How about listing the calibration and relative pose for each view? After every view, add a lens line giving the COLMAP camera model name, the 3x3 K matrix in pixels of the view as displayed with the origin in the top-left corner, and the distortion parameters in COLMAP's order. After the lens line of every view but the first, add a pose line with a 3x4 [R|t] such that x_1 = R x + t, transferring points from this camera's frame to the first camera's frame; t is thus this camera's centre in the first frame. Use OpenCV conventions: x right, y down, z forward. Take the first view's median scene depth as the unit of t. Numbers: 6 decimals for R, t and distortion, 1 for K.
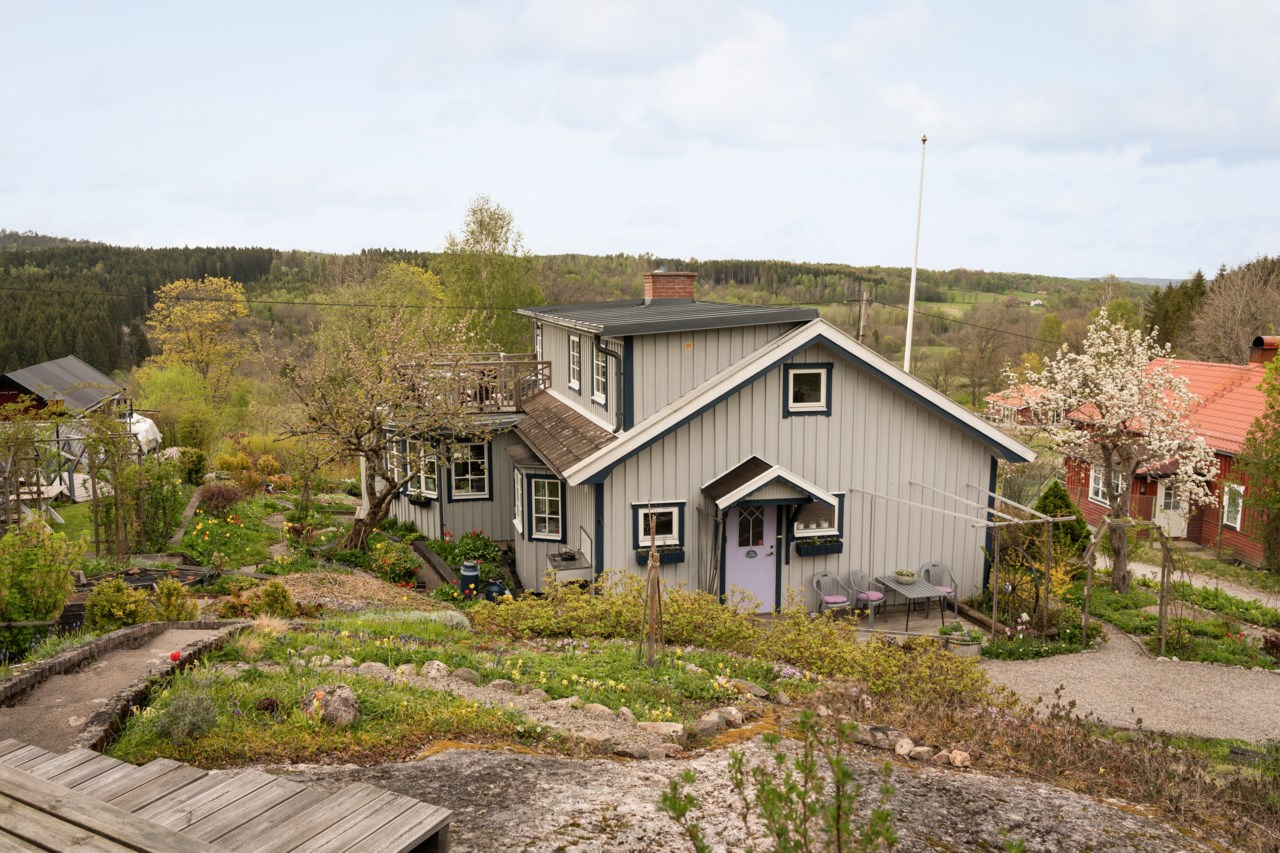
lens RADIAL K [[993.1, 0, 645.9], [0, 993.1, 426.3], [0, 0, 1]] dist [-0.000583, -0.019984]
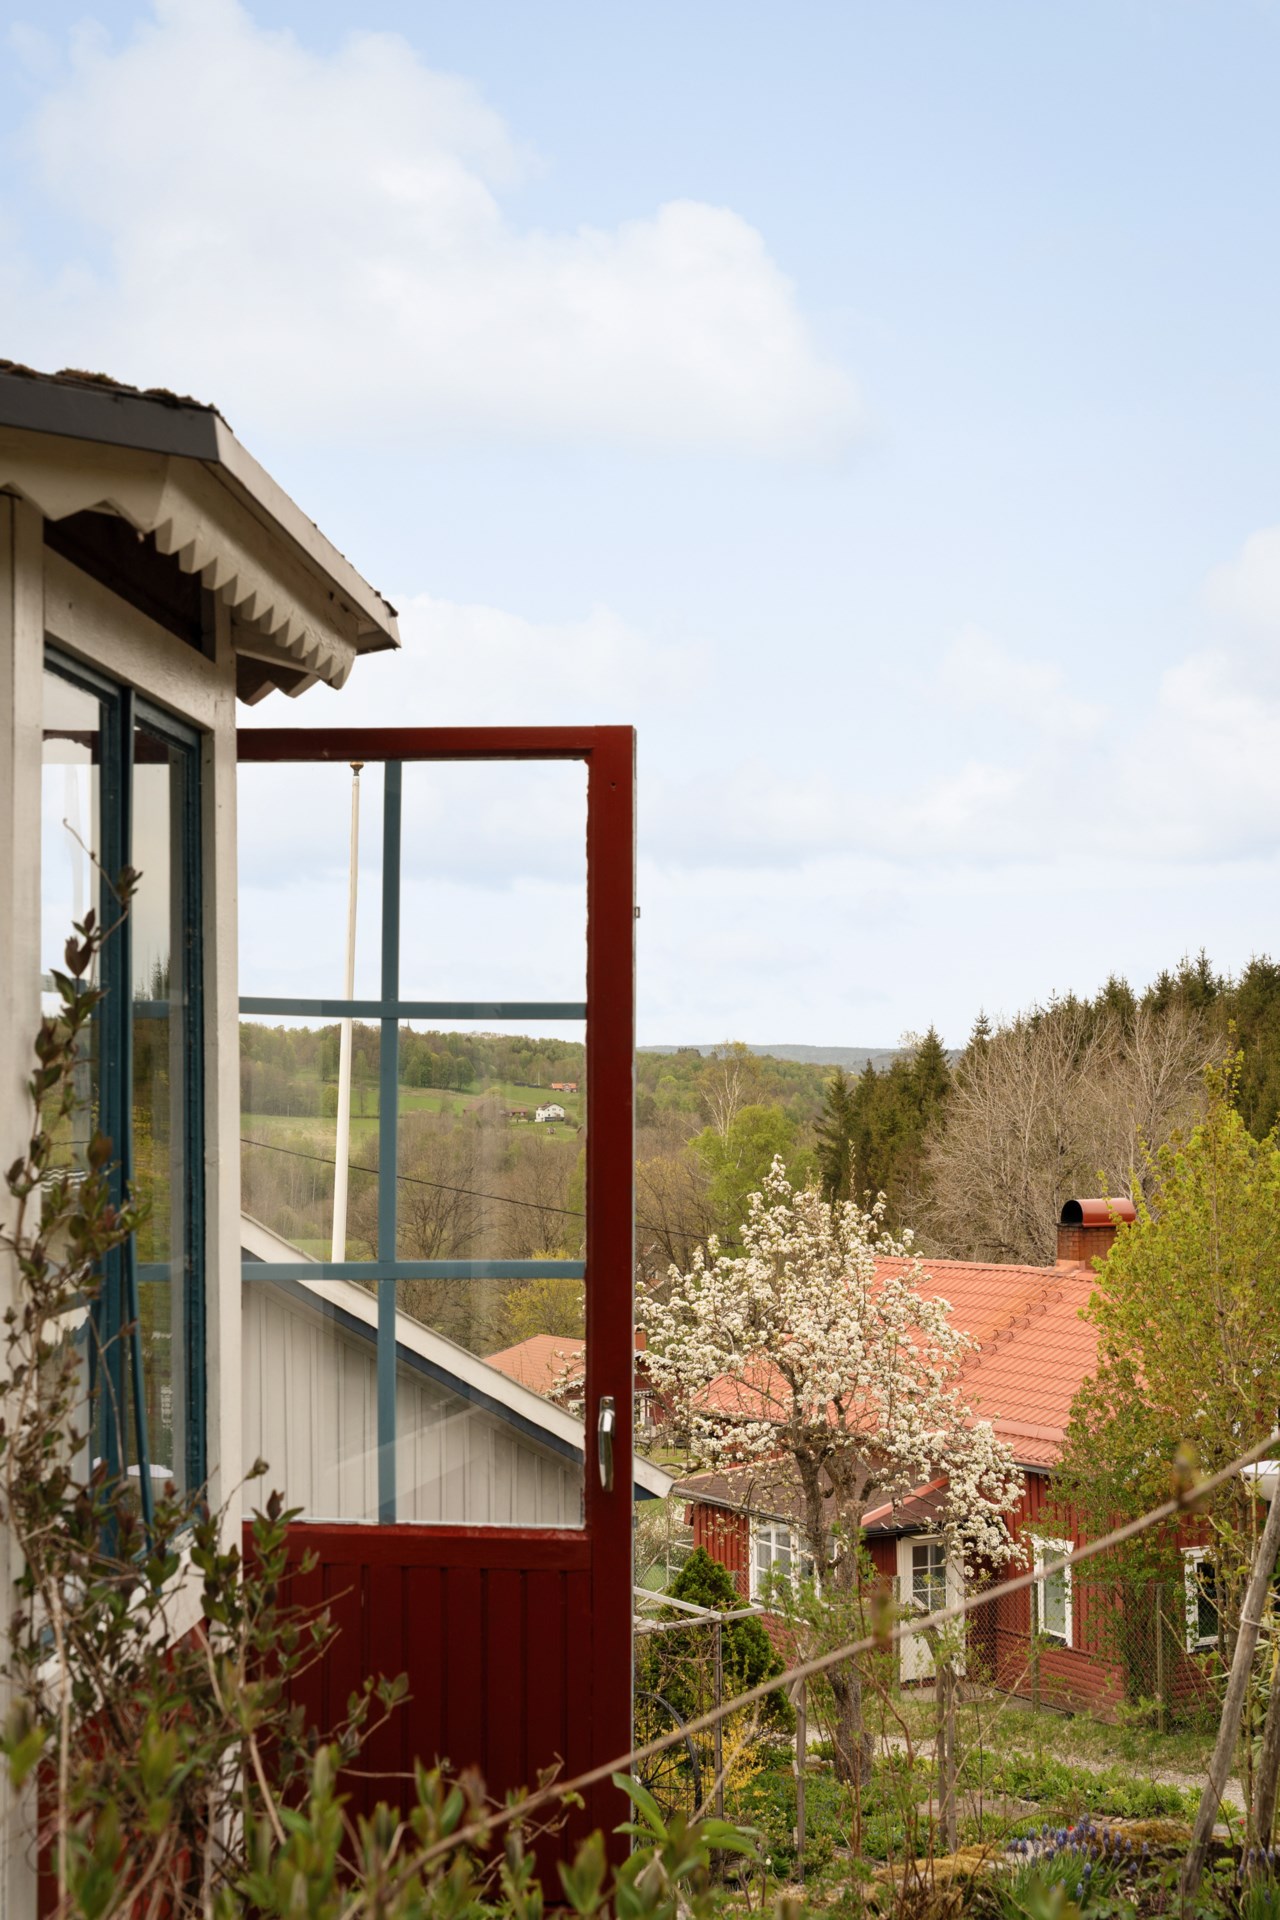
lens RADIAL K [[2883.0, 0, 641.9], [0, 2883.0, 960.0], [0, 0, 1]] dist [0.023228, 0.000000]
pose [[0.918953, 0.009011, 0.394263, -0.070712], [0.061282, 0.984332, -0.165333, 0.005509], [-0.389576, 0.176095, 0.904003, -0.116012]]
